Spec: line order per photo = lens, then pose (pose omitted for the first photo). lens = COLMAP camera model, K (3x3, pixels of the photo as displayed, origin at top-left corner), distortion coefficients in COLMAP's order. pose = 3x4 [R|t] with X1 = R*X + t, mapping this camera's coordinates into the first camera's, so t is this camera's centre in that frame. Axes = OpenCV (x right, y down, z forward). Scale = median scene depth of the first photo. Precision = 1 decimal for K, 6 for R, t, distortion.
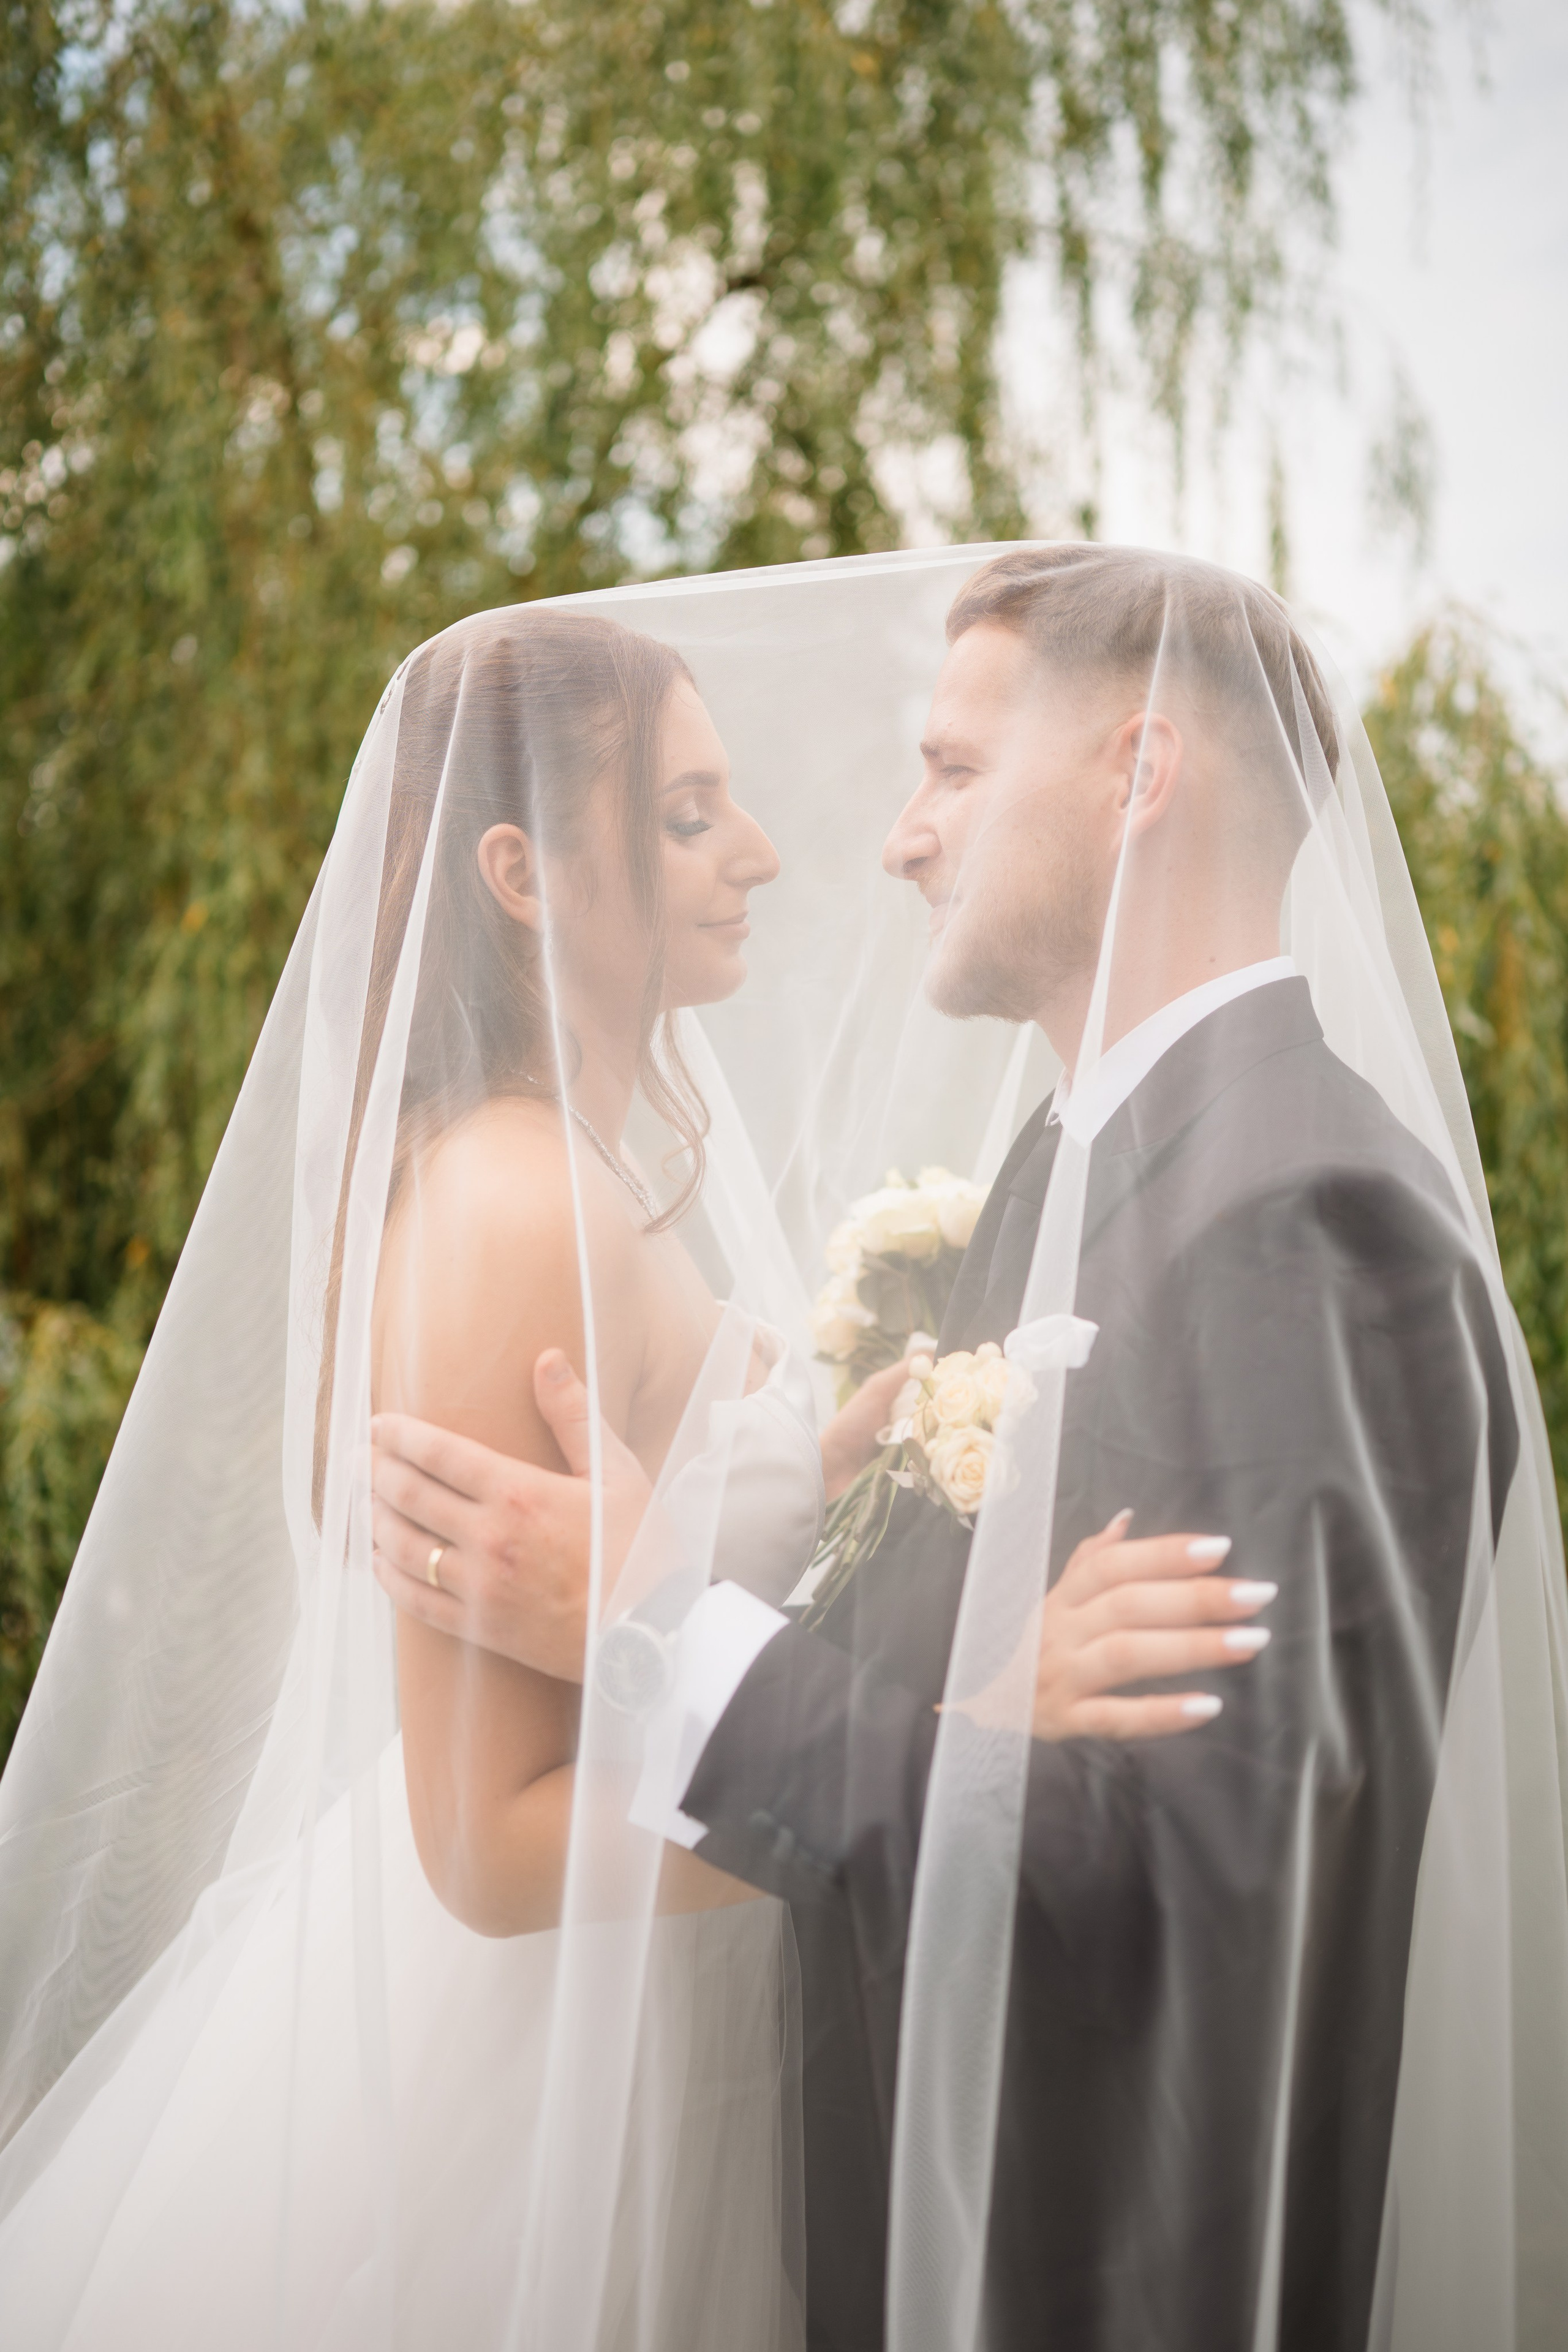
lens RADIAL K [[2258.8, 0, 776.1], [0, 2258.8, 1184.8], [0, 0, 1]] dist [-0.054703, 0.000000]
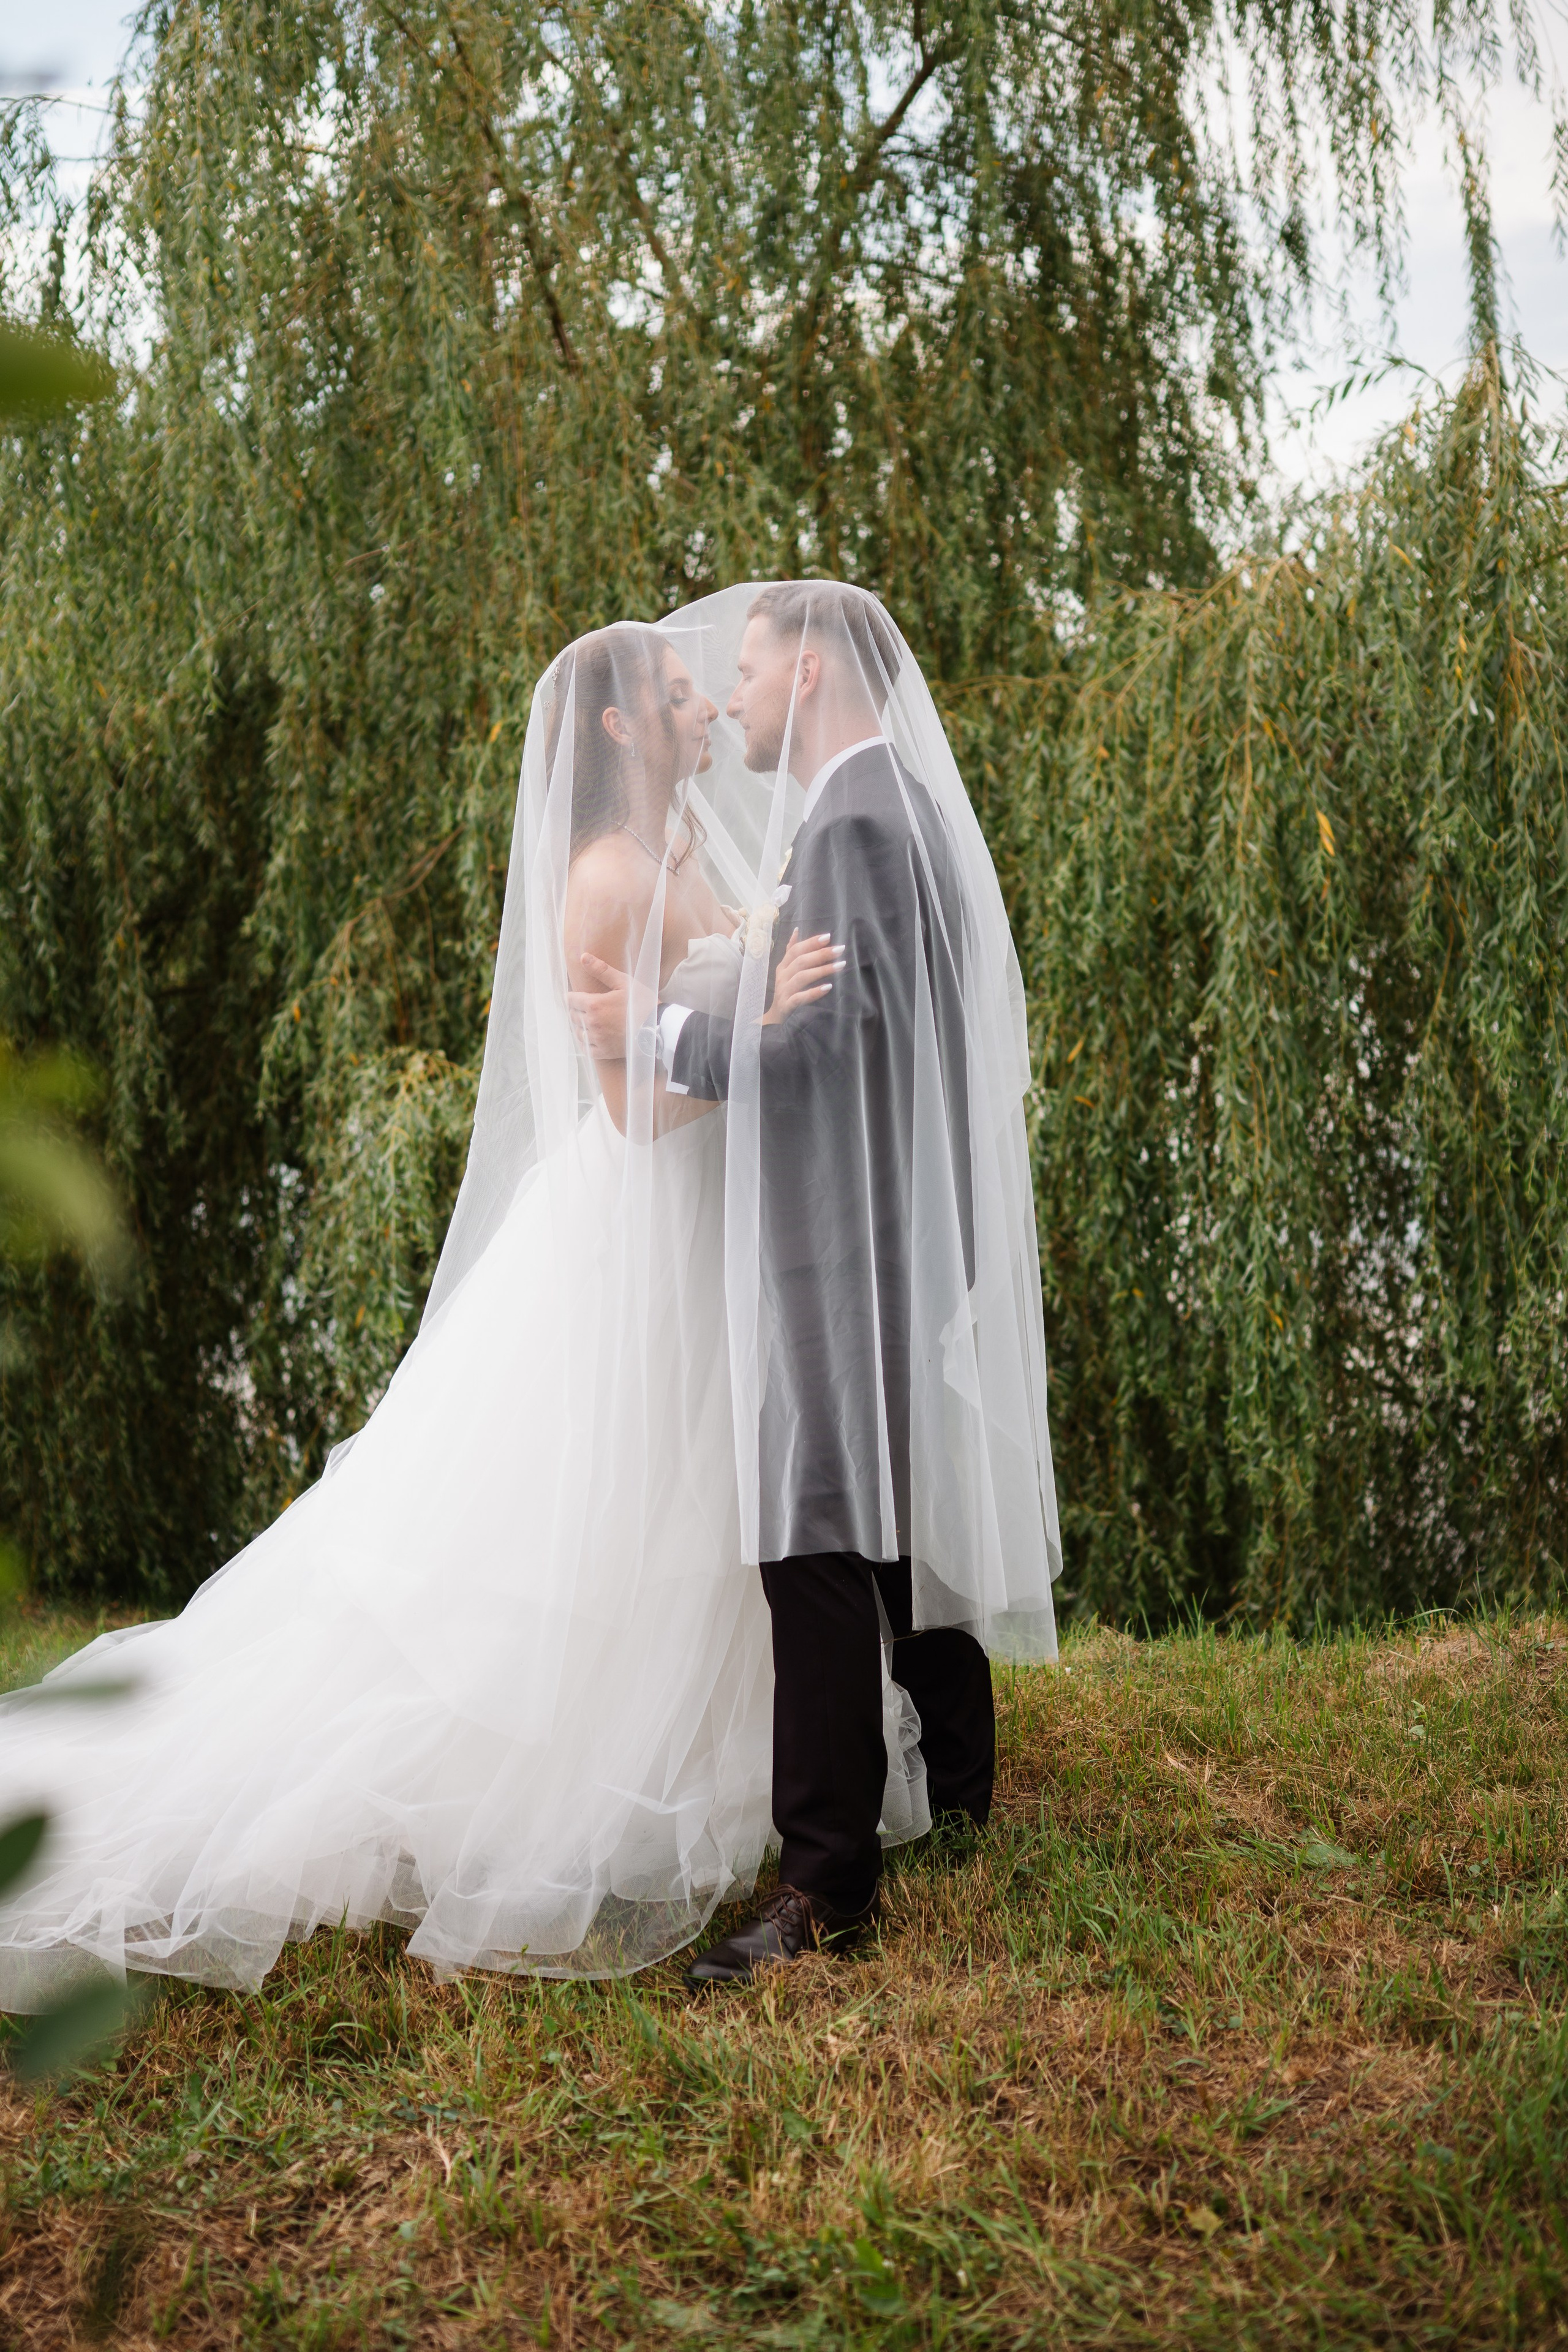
lens RADIAL K [[2258.8, 0, 782.5], [0, 2258.8, 1178.1], [0, 0, 1]] dist [-0.054703, 0.000000]
pose [[0.985990, -0.075247, -0.148866, 0.070550], [0.090464, 0.991042, 0.098239, 0.022134], [0.140140, -0.110330, 0.983965, -0.257987]]
